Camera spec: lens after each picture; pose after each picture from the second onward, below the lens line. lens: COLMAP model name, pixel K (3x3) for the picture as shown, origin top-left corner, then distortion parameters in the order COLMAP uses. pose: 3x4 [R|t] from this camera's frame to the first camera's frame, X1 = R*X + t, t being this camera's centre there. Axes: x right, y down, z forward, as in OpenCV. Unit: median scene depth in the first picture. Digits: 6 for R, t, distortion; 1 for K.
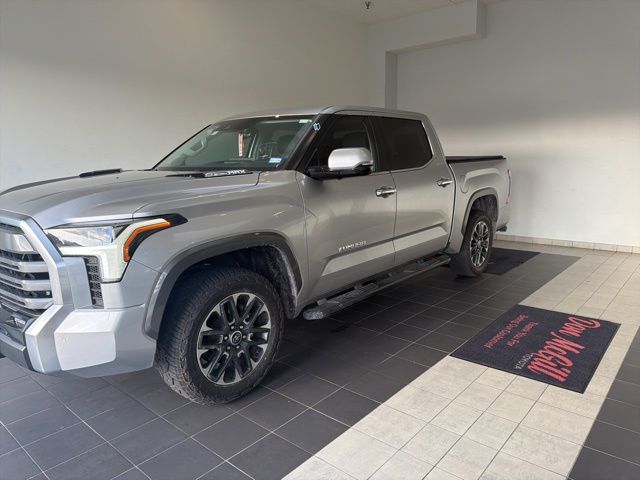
lens RADIAL K [[454.8, 0, 320.0], [0, 454.8, 240.0], [0, 0, 1]] dist [0.071118, -0.083124]
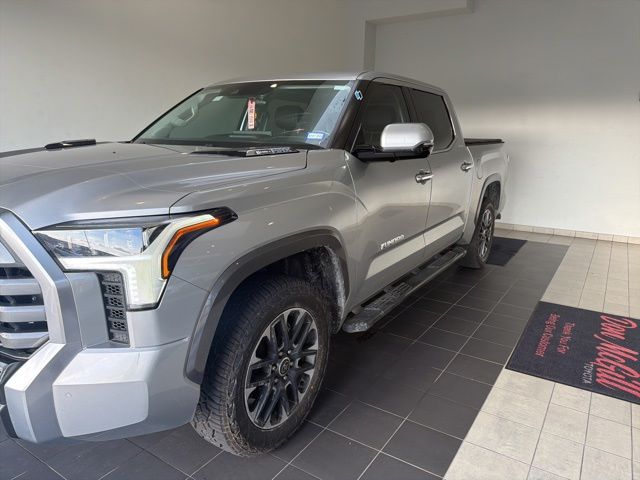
lens RADIAL K [[451.7, 0, 316.0], [0, 451.7, 241.9], [0, 0, 1]] dist [0.072680, -0.077495]
pose [[0.989745, 0.002220, 0.142829, -0.218084], [-0.009686, 0.998621, 0.051599, -0.032728], [-0.142517, -0.052453, 0.988401, 0.222266]]
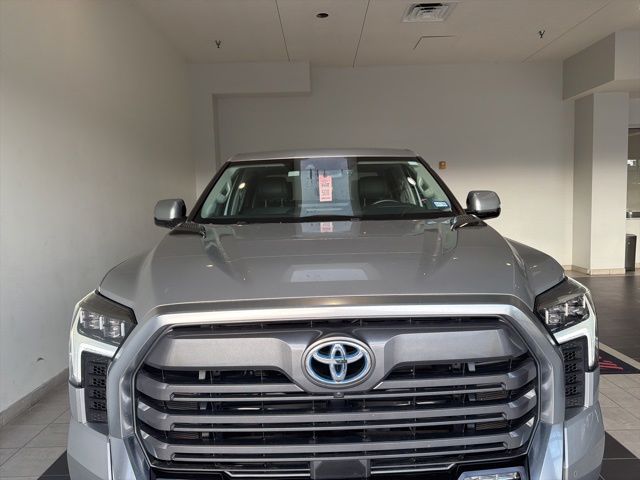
lens RADIAL K [[455.9, 0, 322.0], [0, 455.9, 231.9], [0, 0, 1]] dist [0.067594, -0.089862]
pose [[0.751069, -0.054752, 0.657949, -0.930136], [0.131148, 0.989069, -0.067404, -0.096575], [-0.647067, 0.136914, 0.750040, 0.509391]]
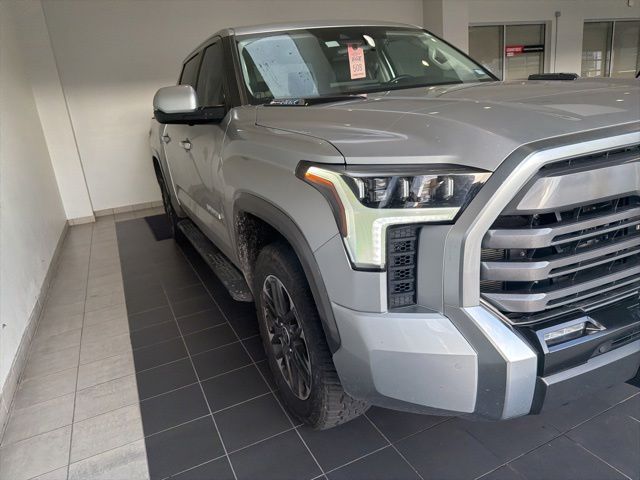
lens RADIAL K [[454.8, 0, 320.0], [0, 454.8, 240.0], [0, 0, 1]] dist [0.071118, -0.083124]
pose [[0.400369, -0.279573, 0.872665, -1.196990], [0.250052, 0.949513, 0.189471, -0.116521], [-0.881577, 0.142353, 0.450063, 0.976819]]
